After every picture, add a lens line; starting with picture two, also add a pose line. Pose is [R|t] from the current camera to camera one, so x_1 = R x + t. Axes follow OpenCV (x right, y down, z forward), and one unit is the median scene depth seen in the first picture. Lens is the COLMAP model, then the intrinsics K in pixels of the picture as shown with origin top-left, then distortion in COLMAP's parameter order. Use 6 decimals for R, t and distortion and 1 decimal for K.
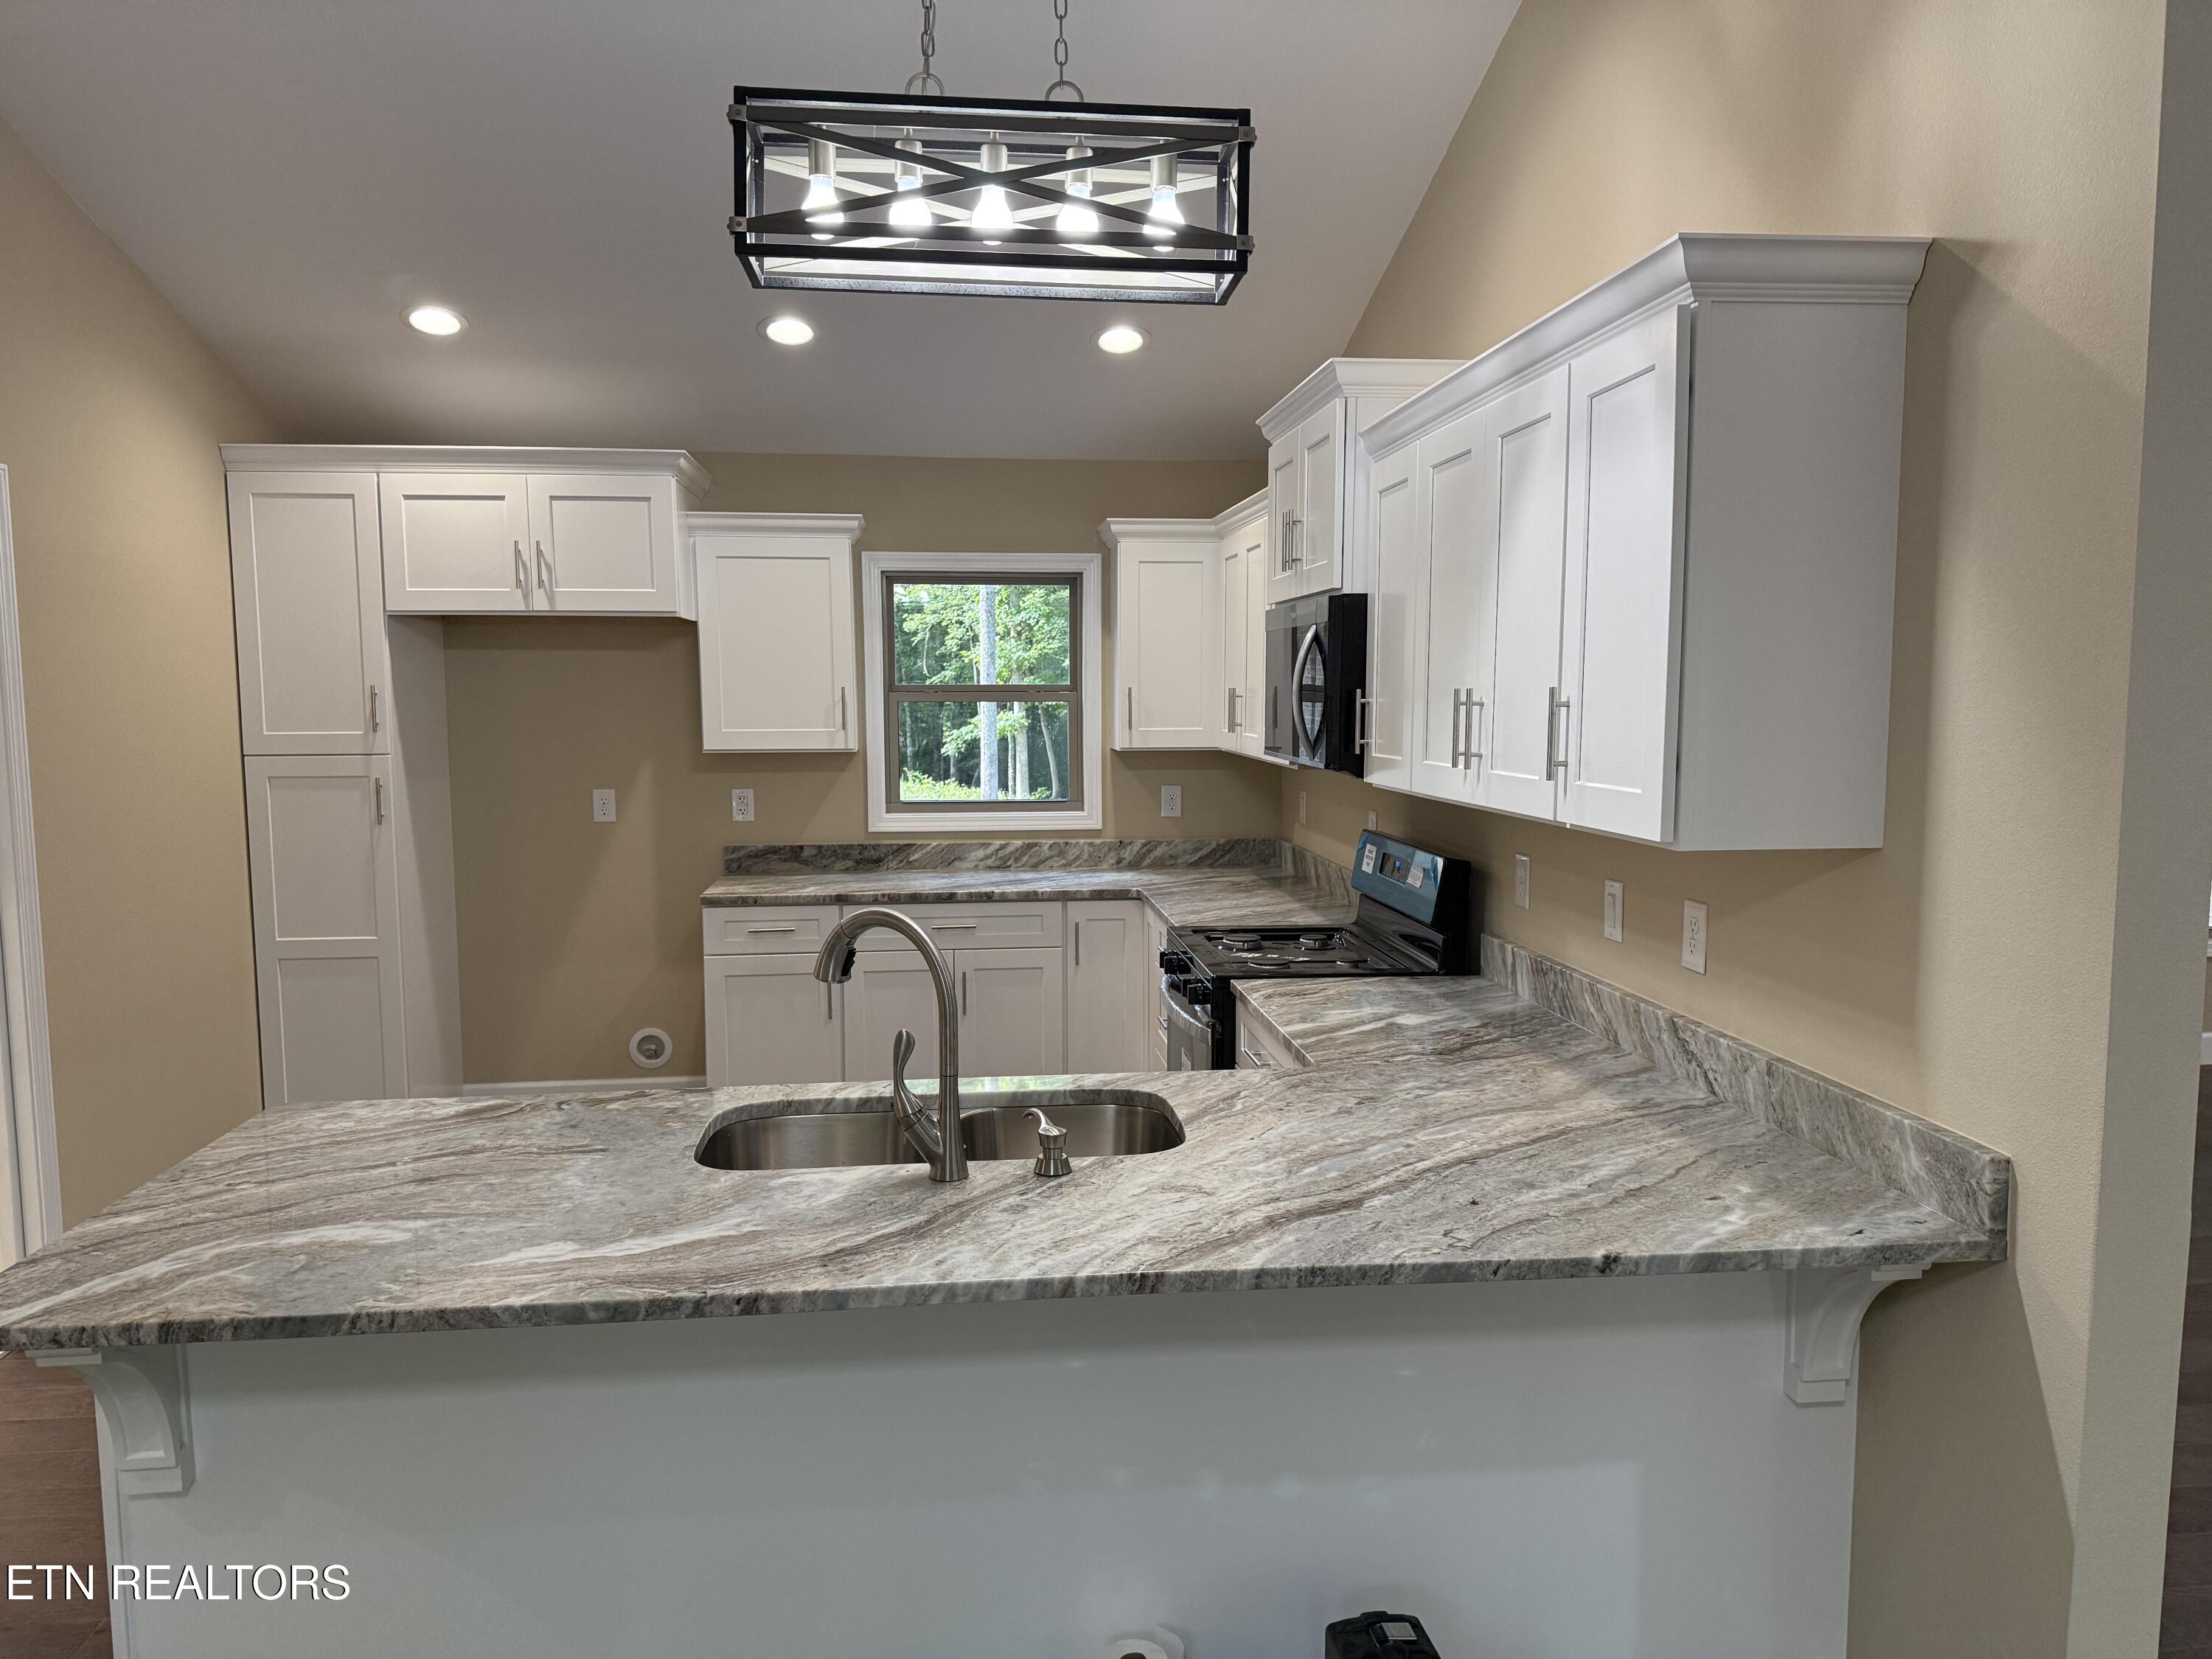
lens RADIAL K [[1548.7, 0, 1106.5], [0, 1548.7, 838.4], [0, 0, 1]] dist [0.146527, -0.265826]
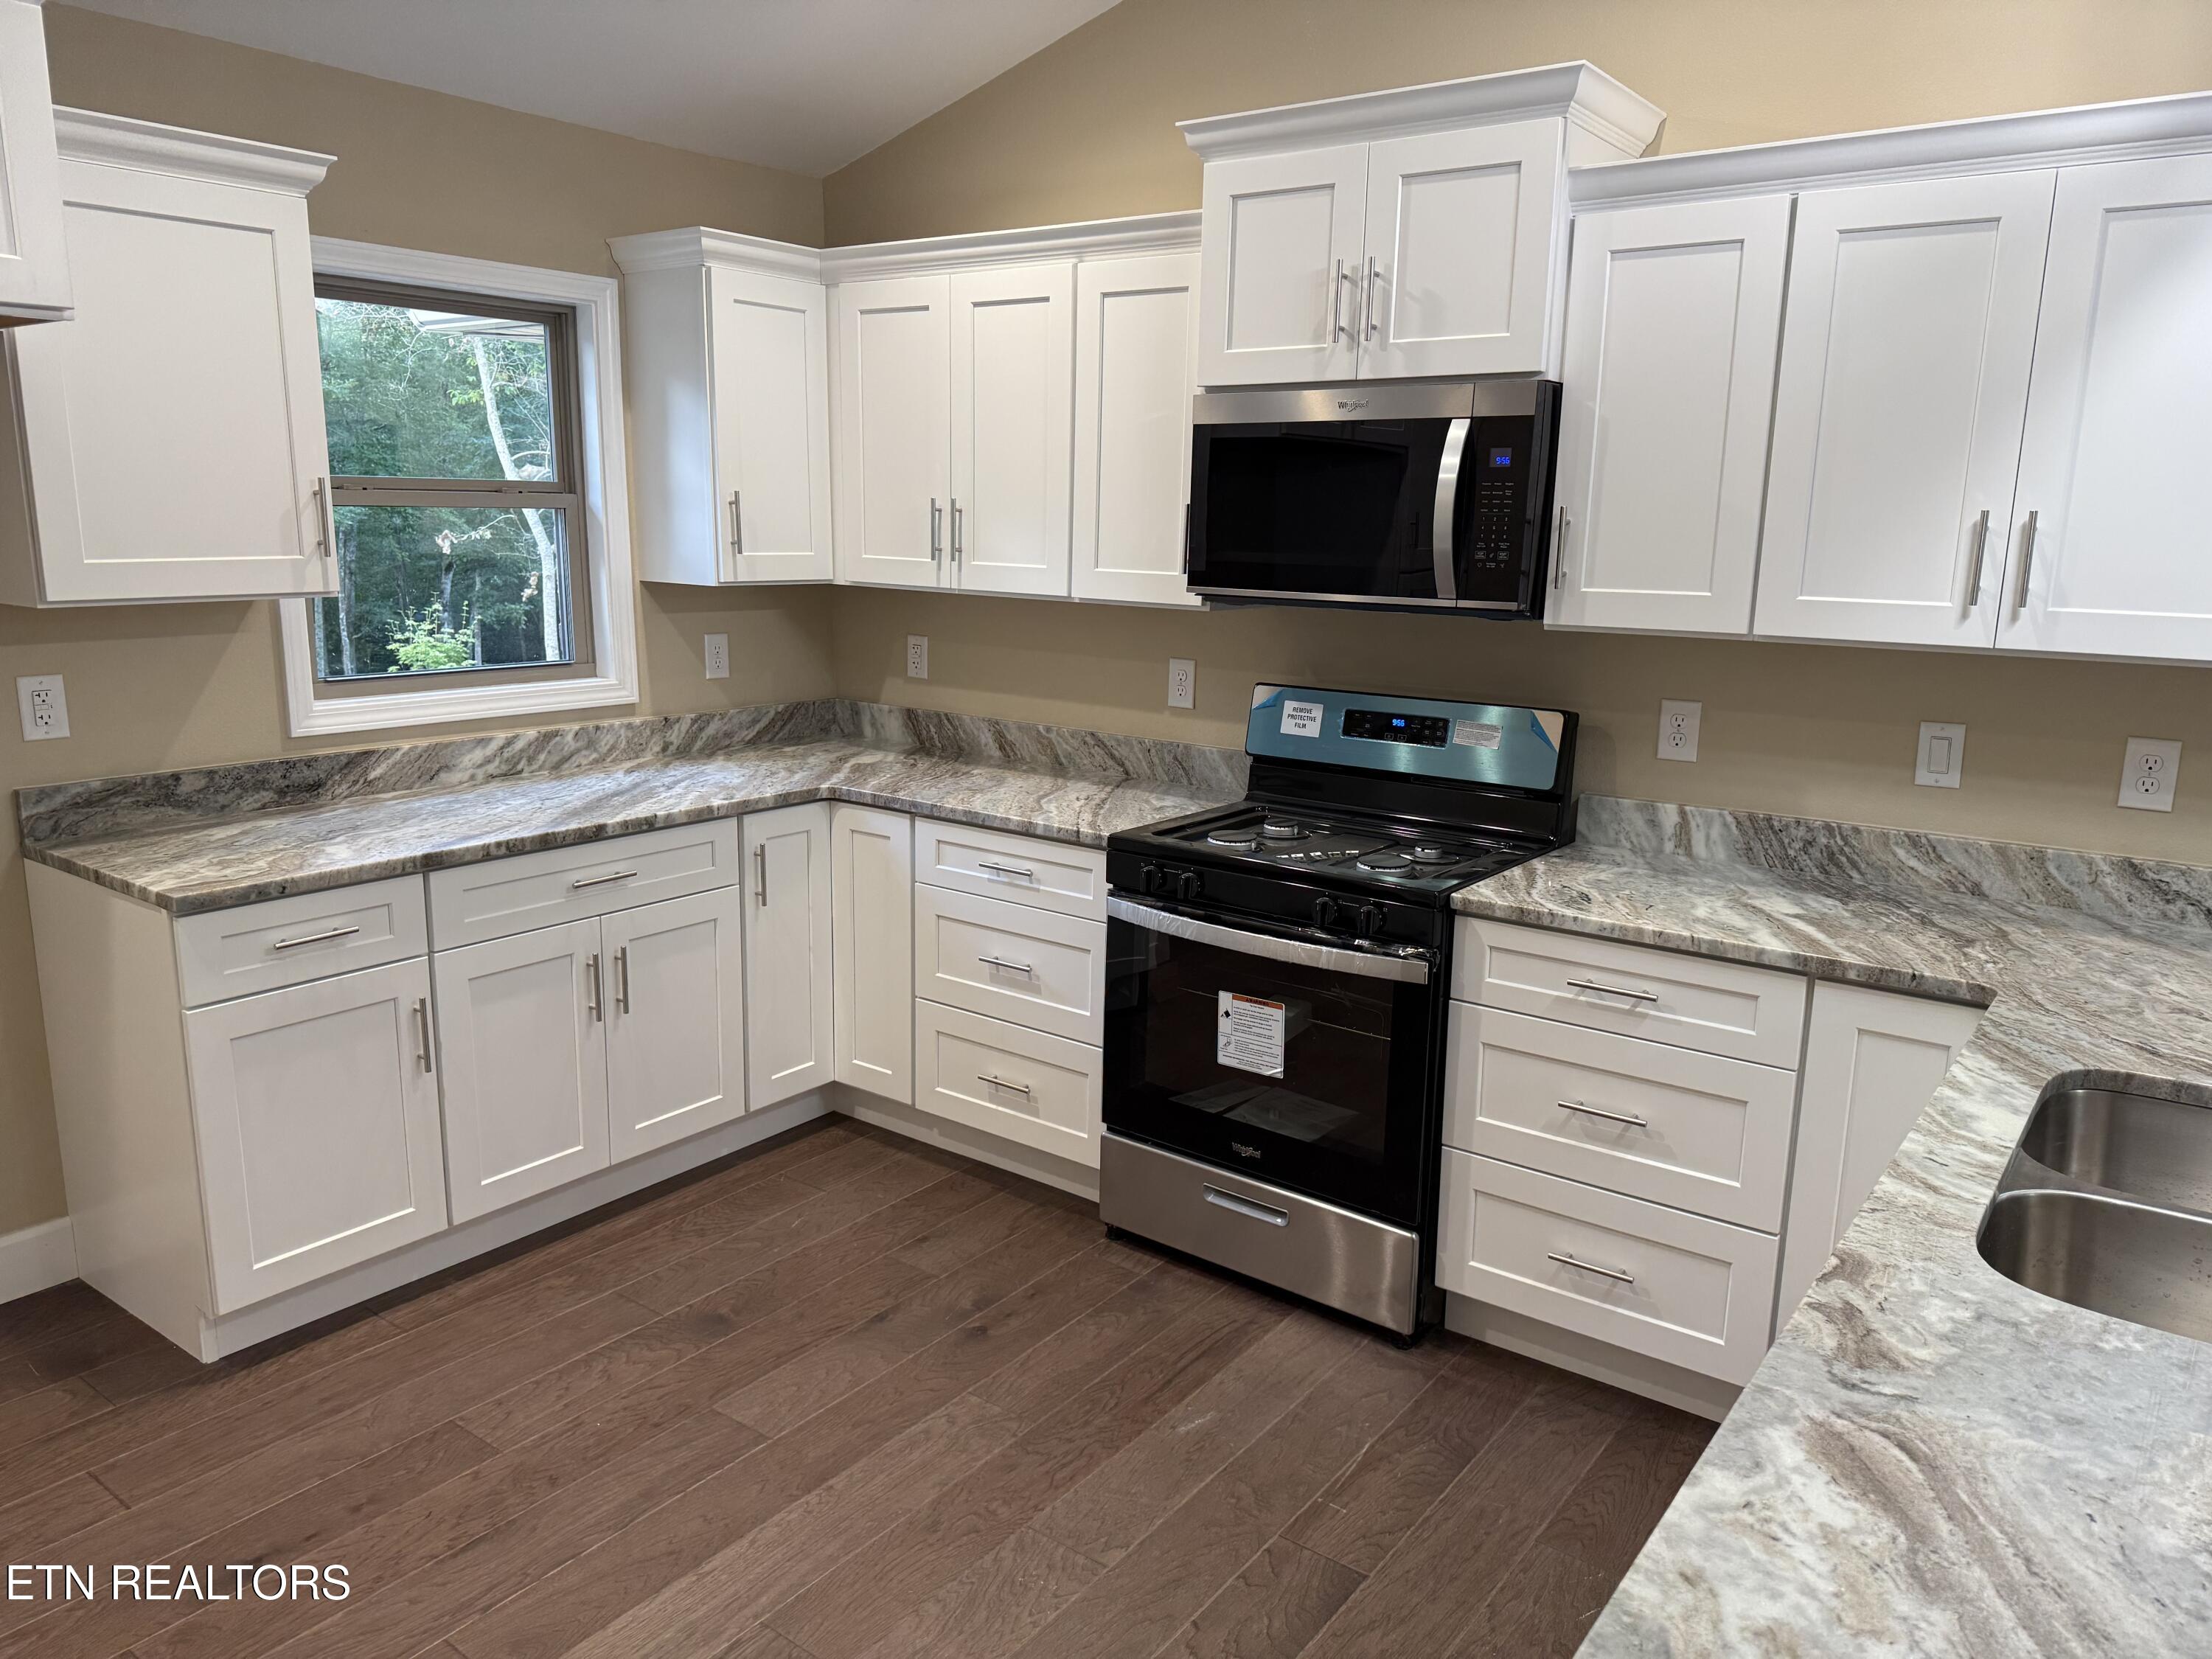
lens RADIAL K [[1558.0, 0, 1105.7], [0, 1558.0, 841.1], [0, 0, 1]] dist [0.065643, -0.076397]
pose [[0.681164, -0.138816, 0.718850, -0.431510], [0.052254, 0.988574, 0.141388, -0.038159], [-0.730264, -0.058746, 0.680635, 0.449432]]
